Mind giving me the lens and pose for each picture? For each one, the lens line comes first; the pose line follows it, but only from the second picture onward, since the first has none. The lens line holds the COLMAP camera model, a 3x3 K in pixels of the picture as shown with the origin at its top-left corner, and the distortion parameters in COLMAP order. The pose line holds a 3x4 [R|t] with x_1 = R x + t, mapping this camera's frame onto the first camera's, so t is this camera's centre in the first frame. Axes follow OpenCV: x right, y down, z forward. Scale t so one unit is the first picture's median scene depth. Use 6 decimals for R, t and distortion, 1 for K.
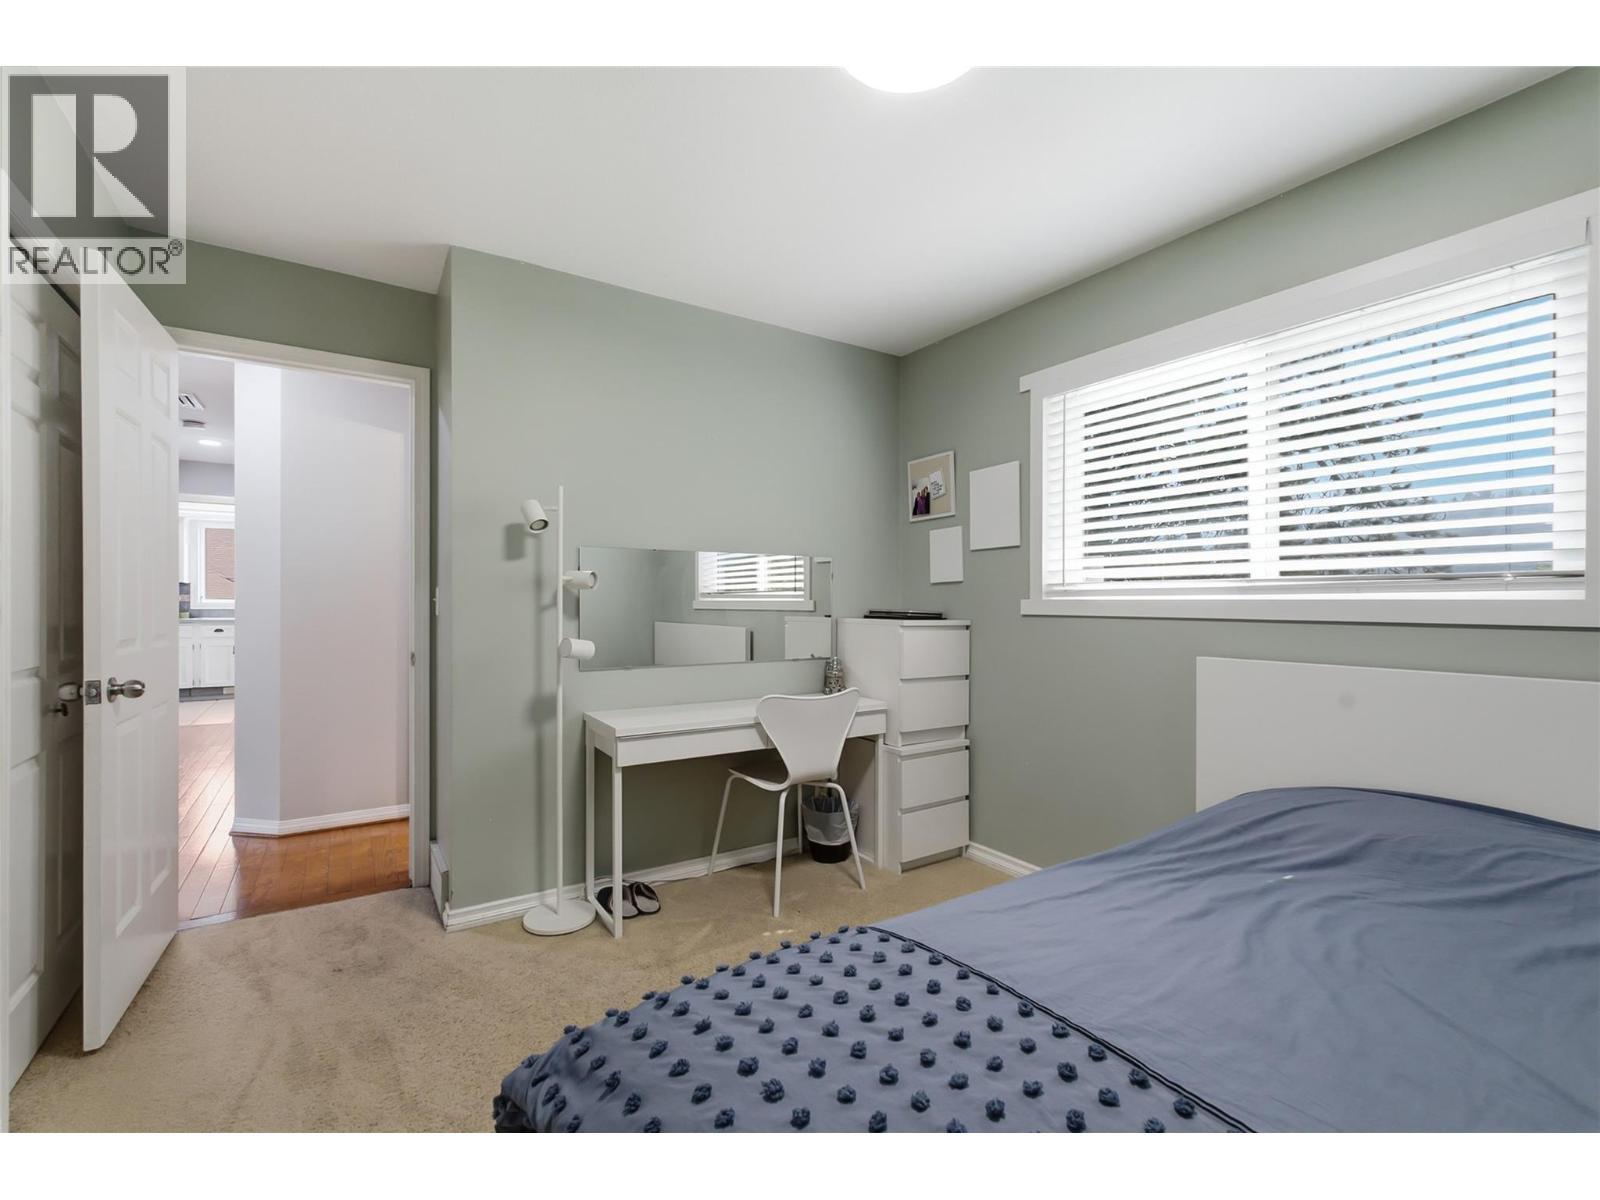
lens RADIAL K [[733.4, 0, 800.0], [0, 733.4, 600.0], [0, 0, 1]] dist [-0.001157, 0.000070]
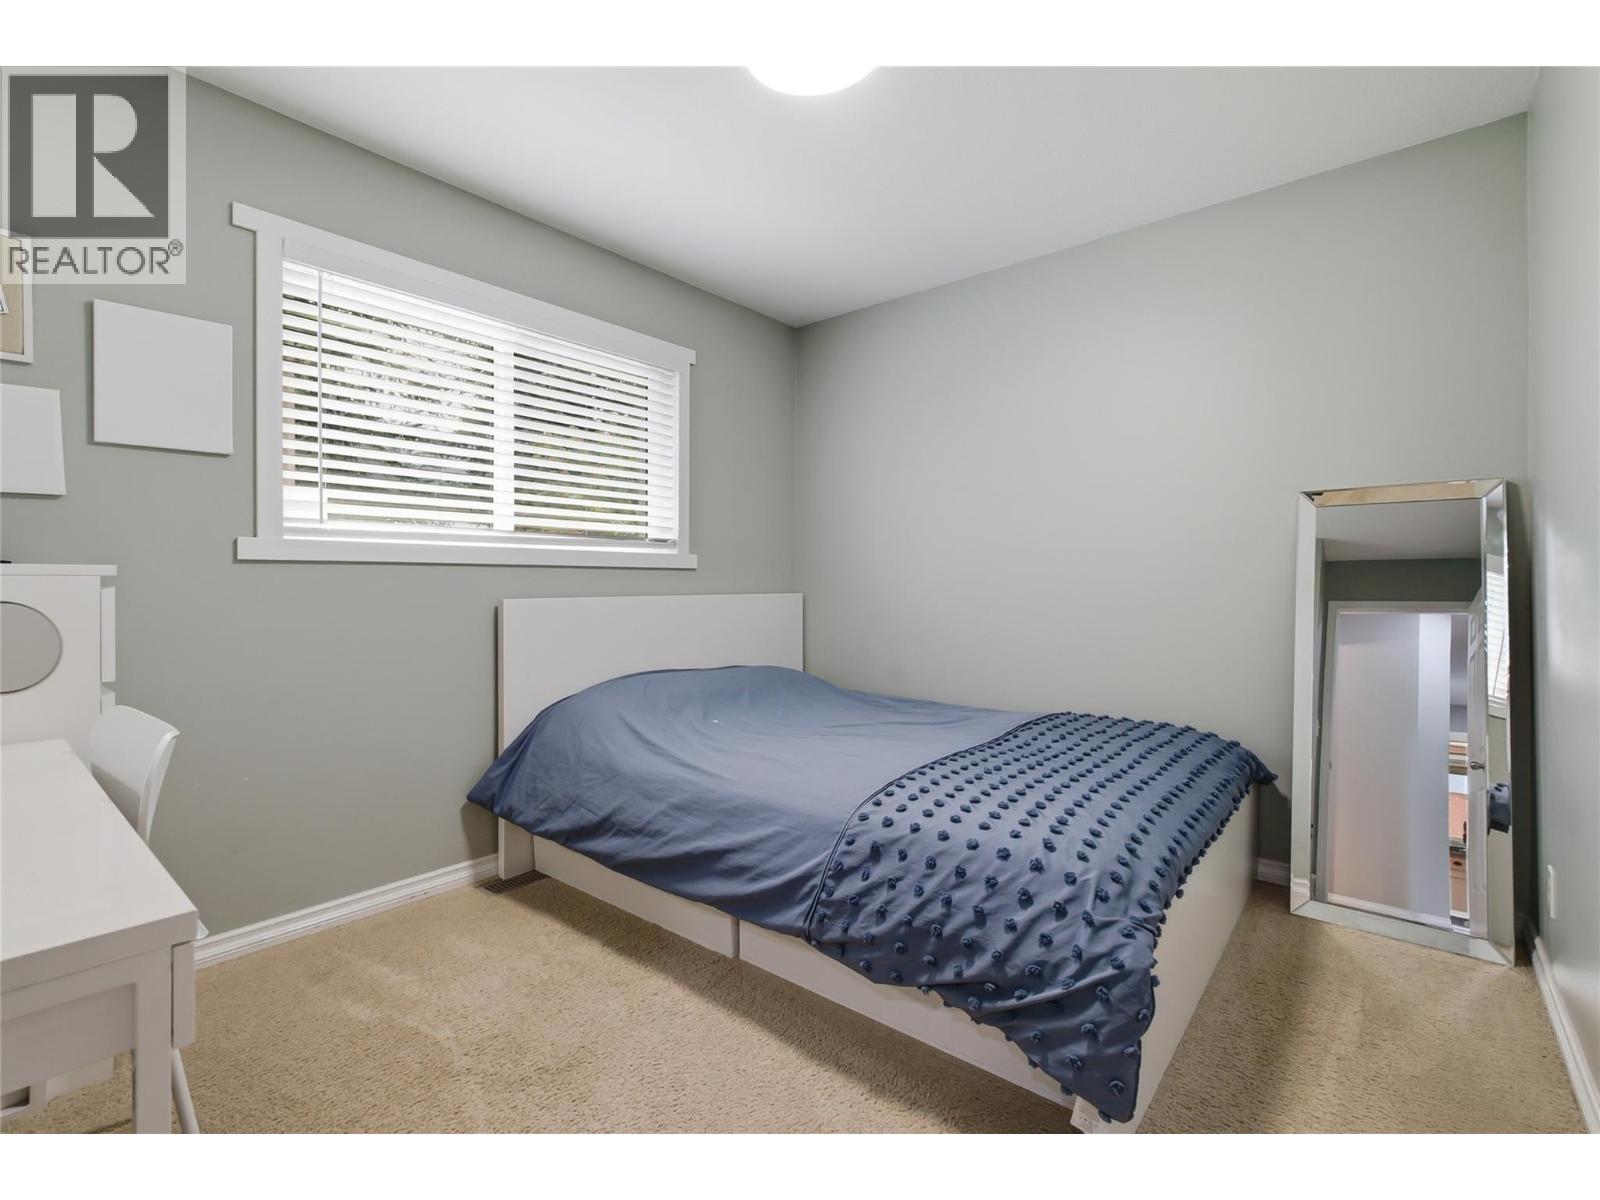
lens RADIAL K [[733.4, 0, 800.0], [0, 733.4, 600.0], [0, 0, 1]] dist [-0.001157, 0.000070]
pose [[-0.297783, -0.029397, 0.954181, -0.831916], [-0.005320, 0.999561, 0.029135, 0.059359], [-0.954619, 0.003600, -0.297809, 1.180783]]
